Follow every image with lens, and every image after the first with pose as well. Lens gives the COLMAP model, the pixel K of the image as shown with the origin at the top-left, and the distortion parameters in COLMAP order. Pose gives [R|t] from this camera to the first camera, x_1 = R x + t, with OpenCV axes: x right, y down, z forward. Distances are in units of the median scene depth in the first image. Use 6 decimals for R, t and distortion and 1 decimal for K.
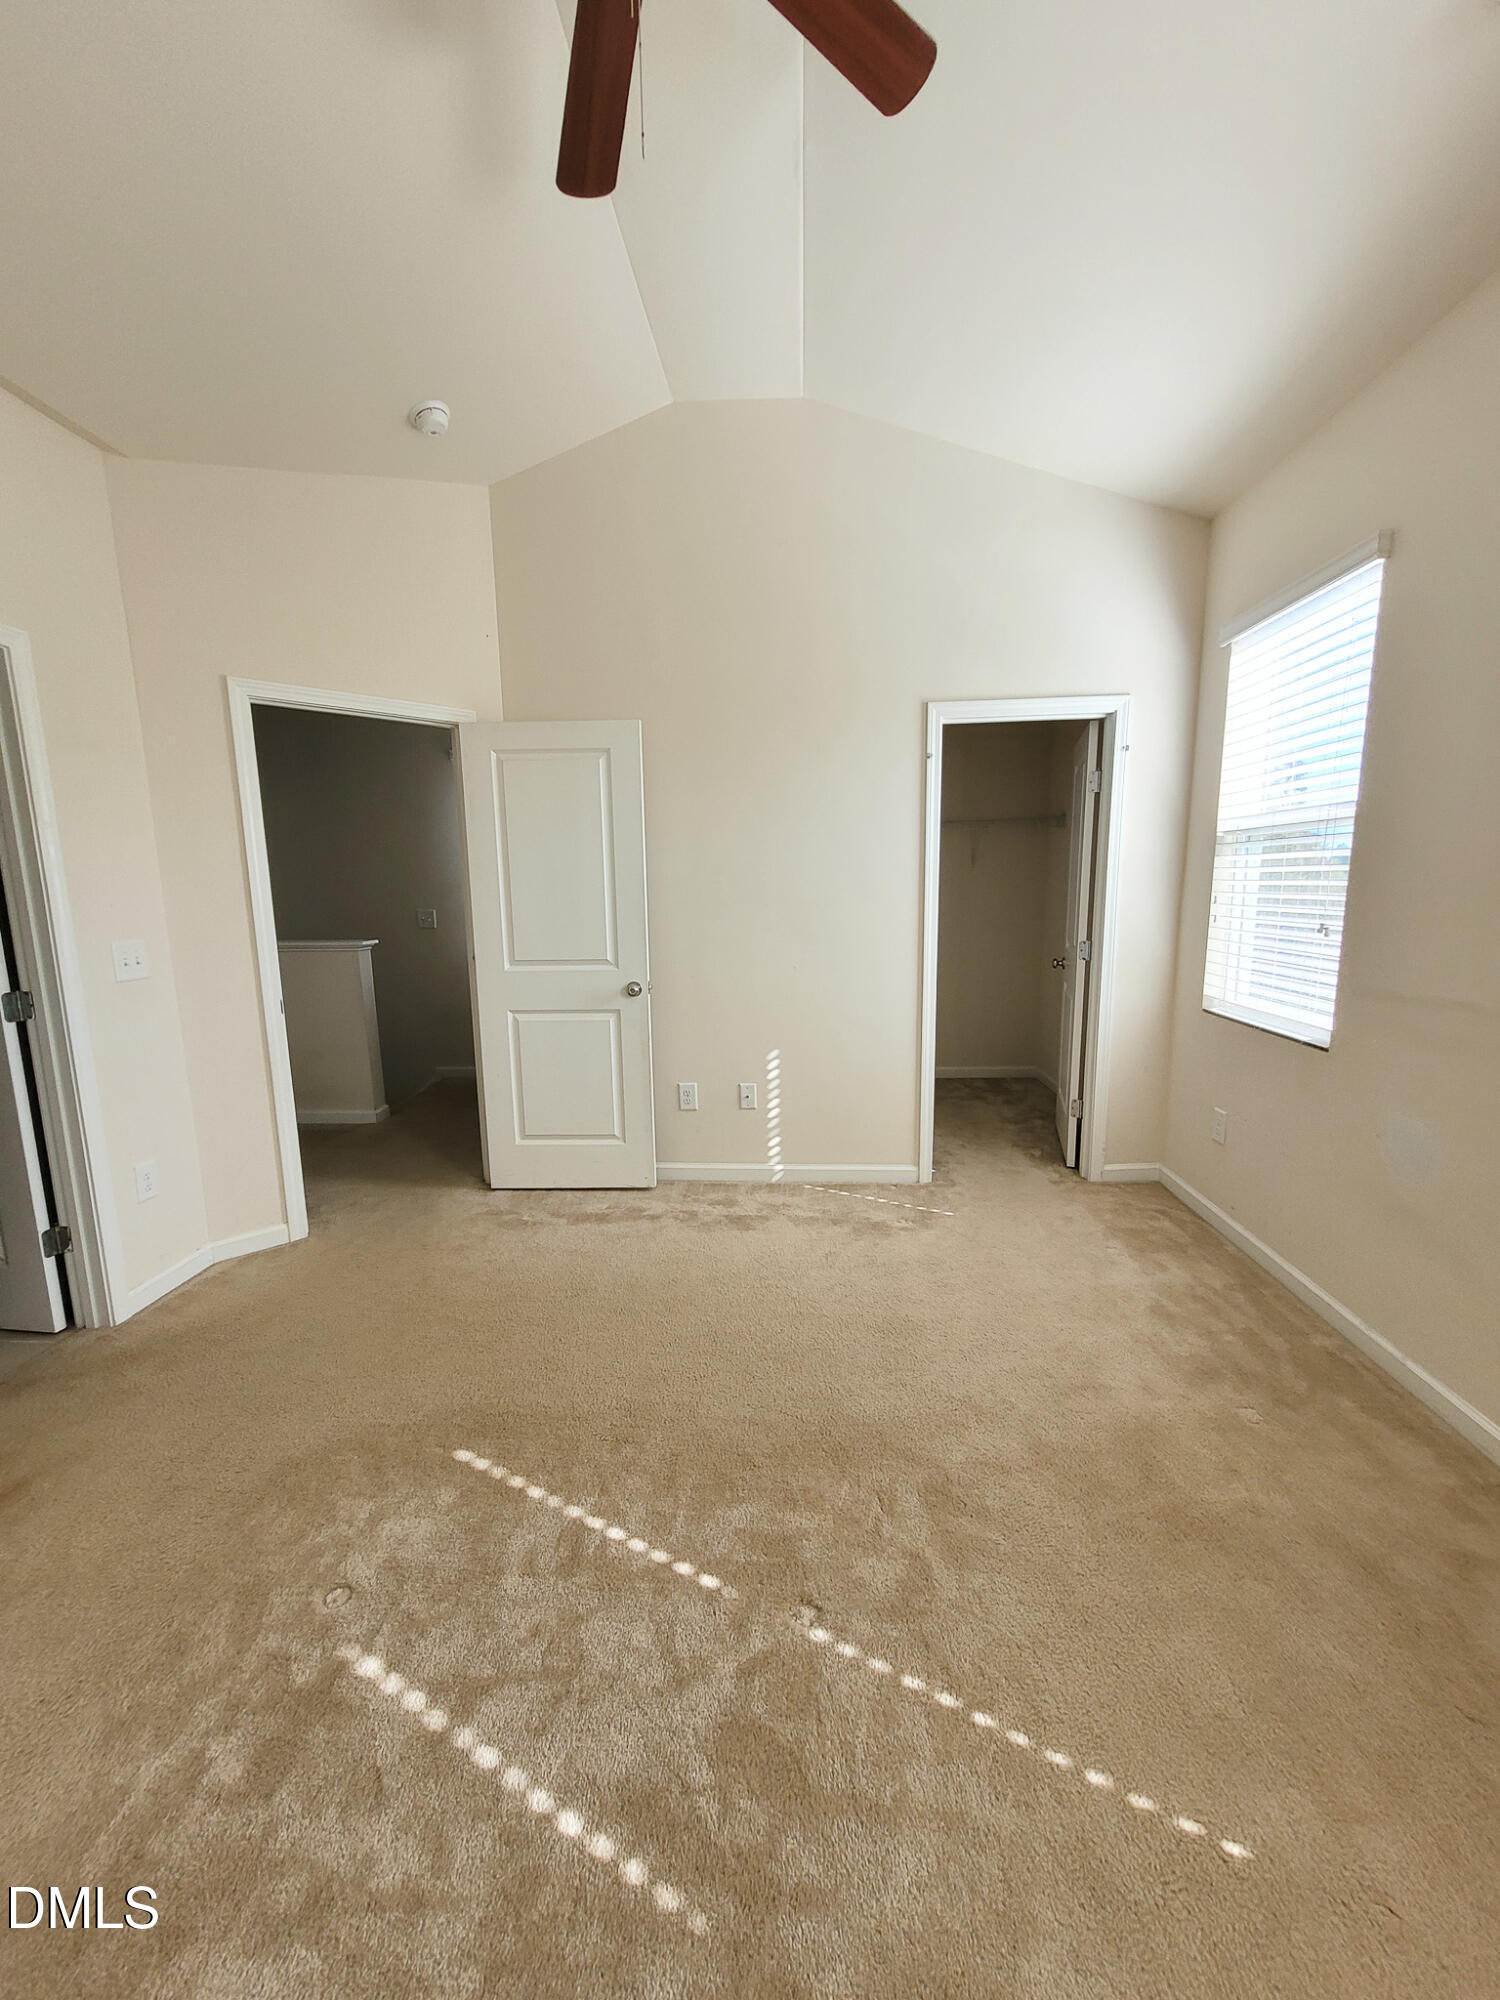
lens RADIAL K [[782.1, 0, 757.1], [0, 782.1, 1013.4], [0, 0, 1]] dist [0.003642, 0.000064]
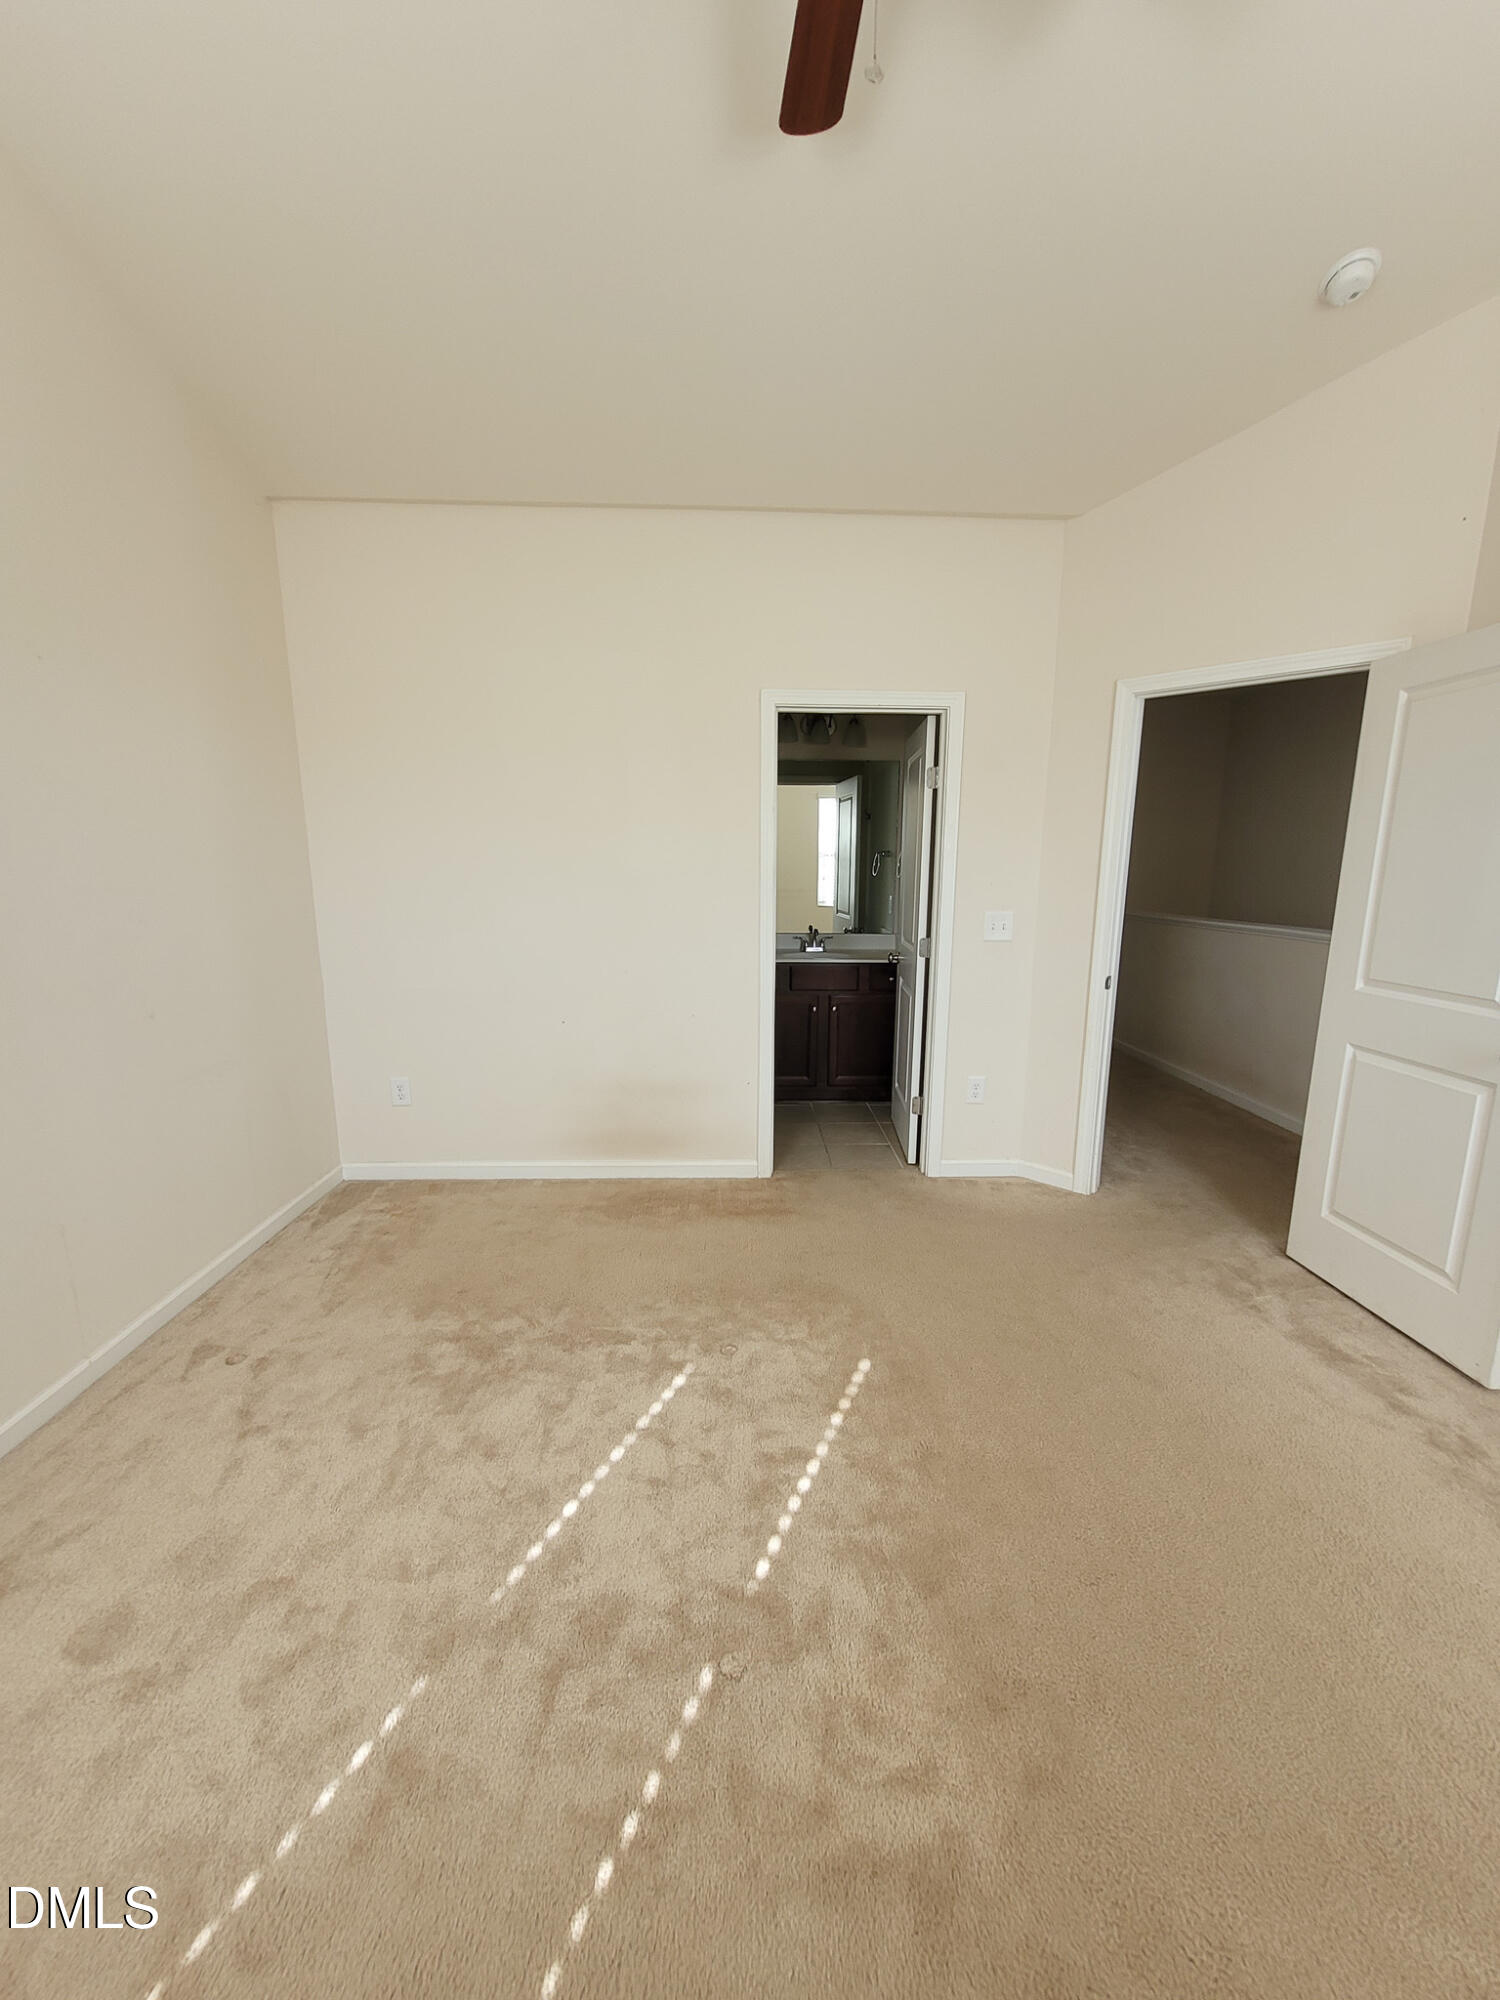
lens RADIAL K [[782.1, 0, 757.1], [0, 782.1, 1013.4], [0, 0, 1]] dist [0.003642, 0.000064]
pose [[0.092116, 0.200382, -0.975378, 0.471786], [-0.171122, 0.968155, 0.182737, -0.094390], [0.980934, 0.150076, 0.123472, 0.456538]]
